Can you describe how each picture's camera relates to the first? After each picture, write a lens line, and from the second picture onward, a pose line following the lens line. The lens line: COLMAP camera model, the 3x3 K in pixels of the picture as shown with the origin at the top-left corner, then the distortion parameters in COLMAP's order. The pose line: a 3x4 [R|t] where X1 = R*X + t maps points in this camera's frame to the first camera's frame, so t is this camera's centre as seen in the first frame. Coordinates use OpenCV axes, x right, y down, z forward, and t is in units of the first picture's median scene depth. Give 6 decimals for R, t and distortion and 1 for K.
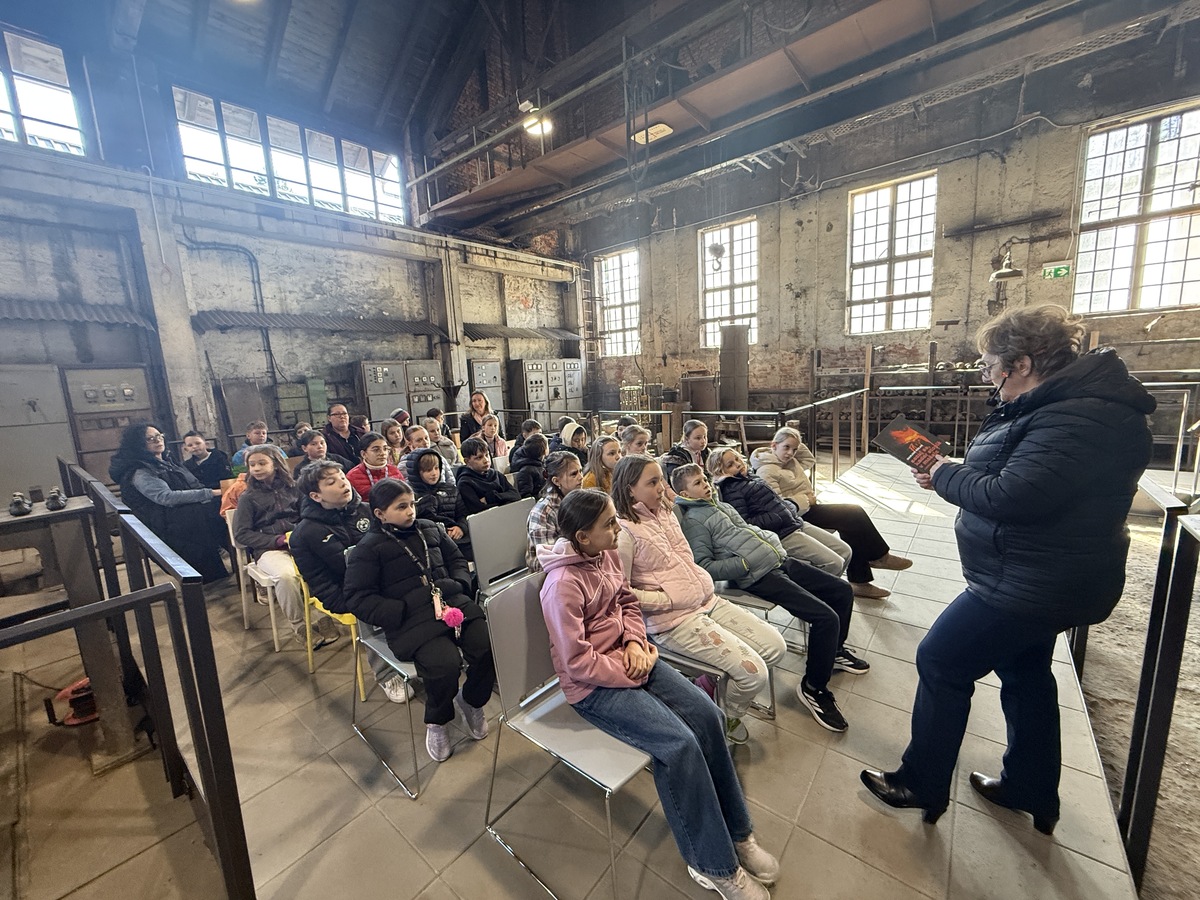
lens RADIAL K [[477.0, 0, 600.0], [0, 477.0, 450.0], [0, 0, 1]] dist [-0.041225, 0.016013]
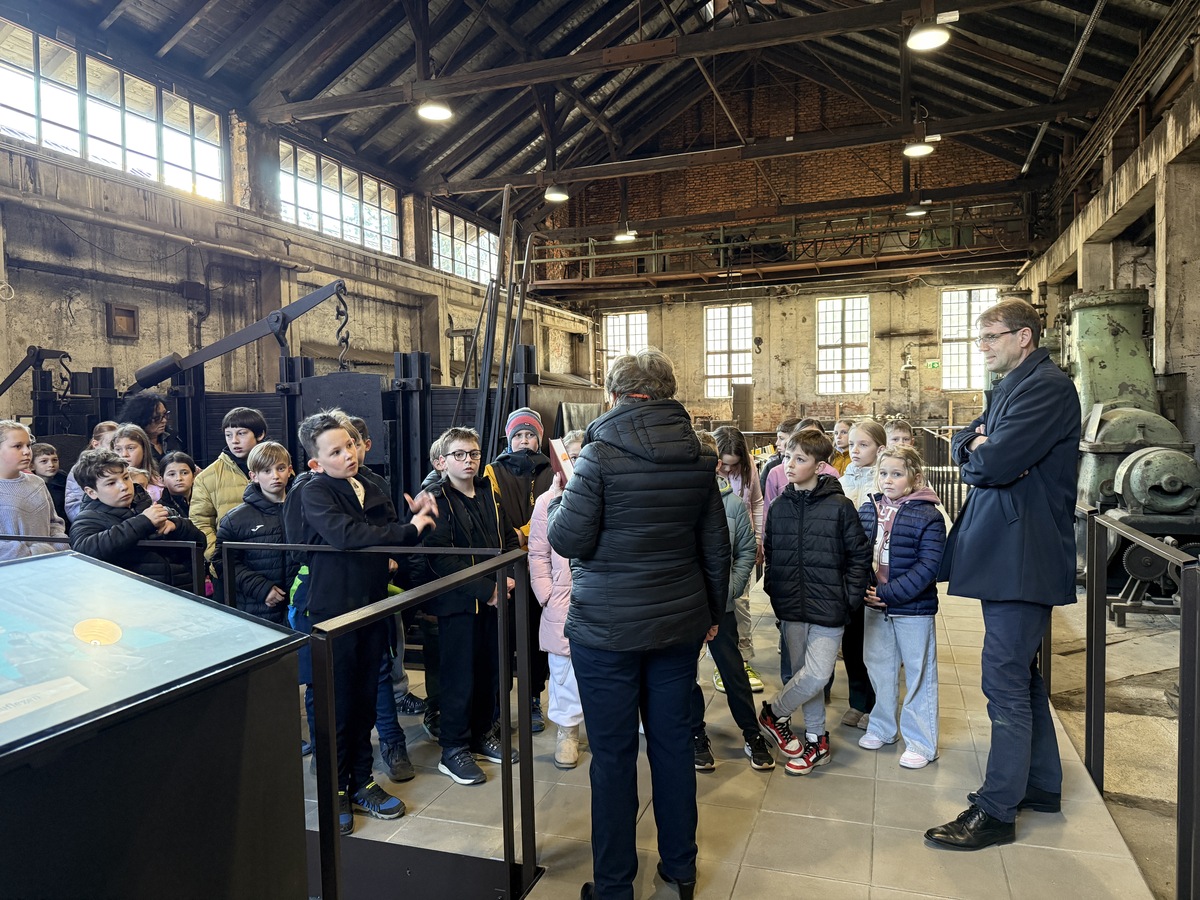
lens RADIAL K [[854.7, 0, 600.0], [0, 854.7, 450.0], [0, 0, 1]] dist [0.059561, -0.000578]
pose [[0.937039, 0.020571, 0.348617, -1.010526], [0.024493, 0.991934, -0.124366, 0.234822], [-0.348364, 0.125075, 0.928978, -1.182905]]
